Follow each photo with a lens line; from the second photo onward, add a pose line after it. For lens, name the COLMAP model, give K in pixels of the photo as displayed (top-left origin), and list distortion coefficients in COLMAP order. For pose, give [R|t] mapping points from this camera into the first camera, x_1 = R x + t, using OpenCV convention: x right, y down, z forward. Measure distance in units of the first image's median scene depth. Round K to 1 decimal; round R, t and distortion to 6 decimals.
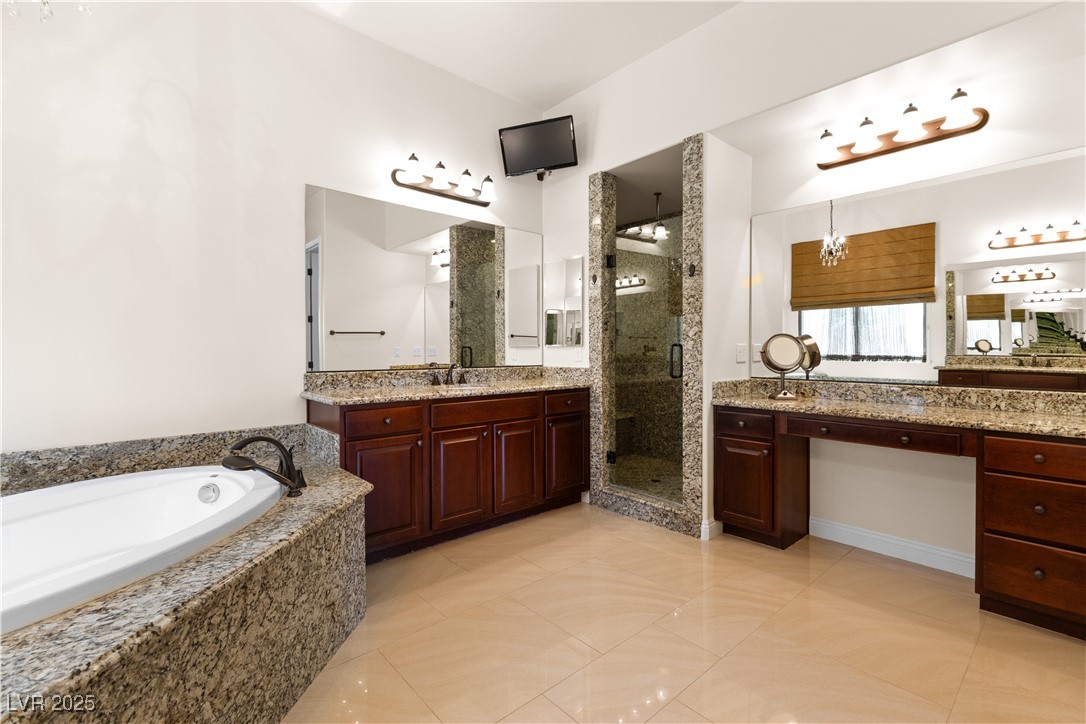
lens RADIAL K [[486.2, 0, 547.9], [0, 486.2, 359.3], [0, 0, 1]] dist [0.001336, 0.000158]
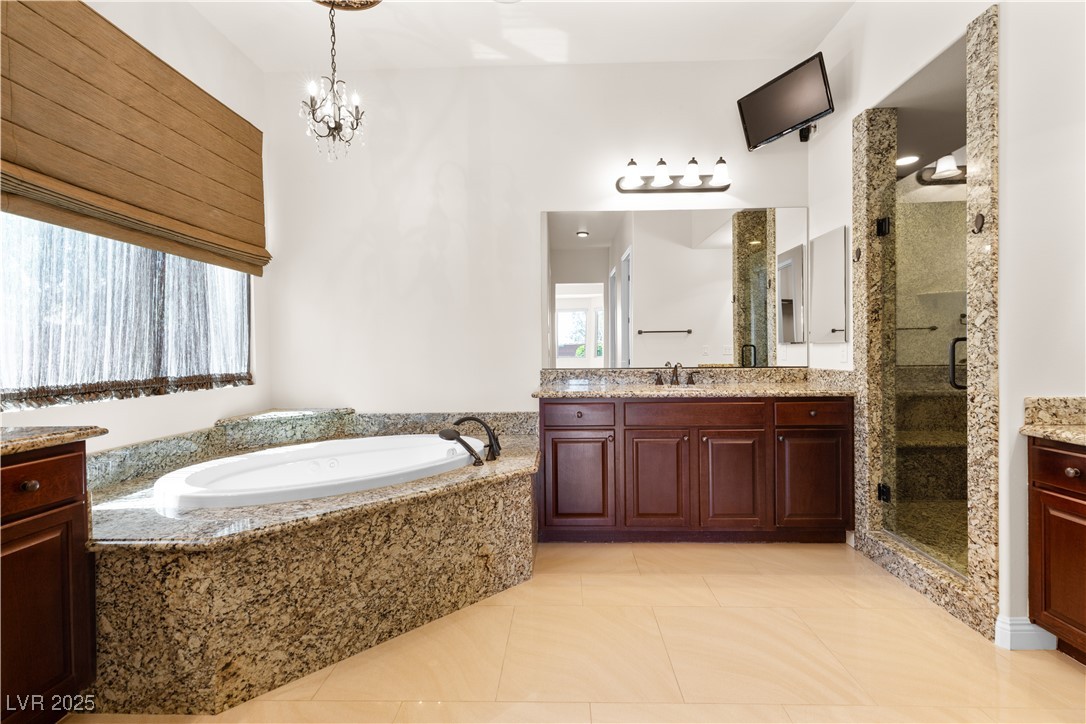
lens RADIAL K [[494.9, 0, 544.7], [0, 494.9, 358.9], [0, 0, 1]] dist [0.002625, -0.000148]
pose [[0.719362, 0.005467, -0.694614, 0.336487], [-0.003151, 0.999984, 0.004607, -0.003820], [0.694628, -0.001125, 0.719368, 0.122098]]
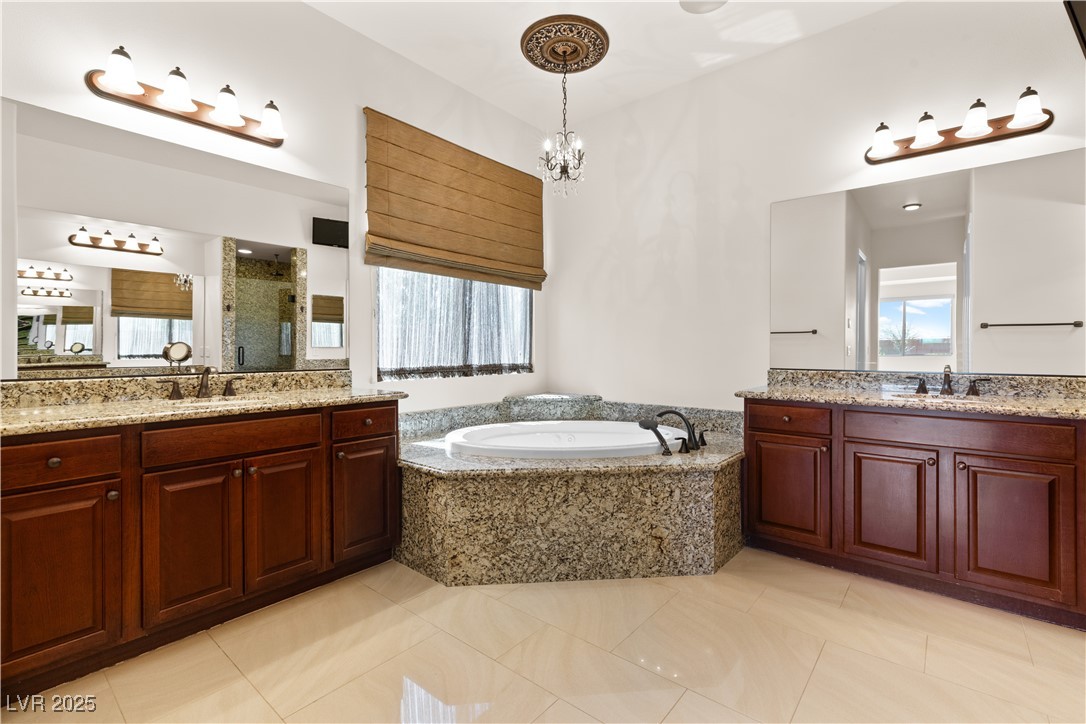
lens RADIAL K [[479.7, 0, 543.3], [0, 479.7, 352.3], [0, 0, 1]] dist [-0.000468, -0.000009]
pose [[0.139838, 0.009234, -0.990131, 0.513277], [-0.017255, 0.999827, 0.006887, -0.009539], [0.990024, 0.016122, 0.139973, 0.302824]]
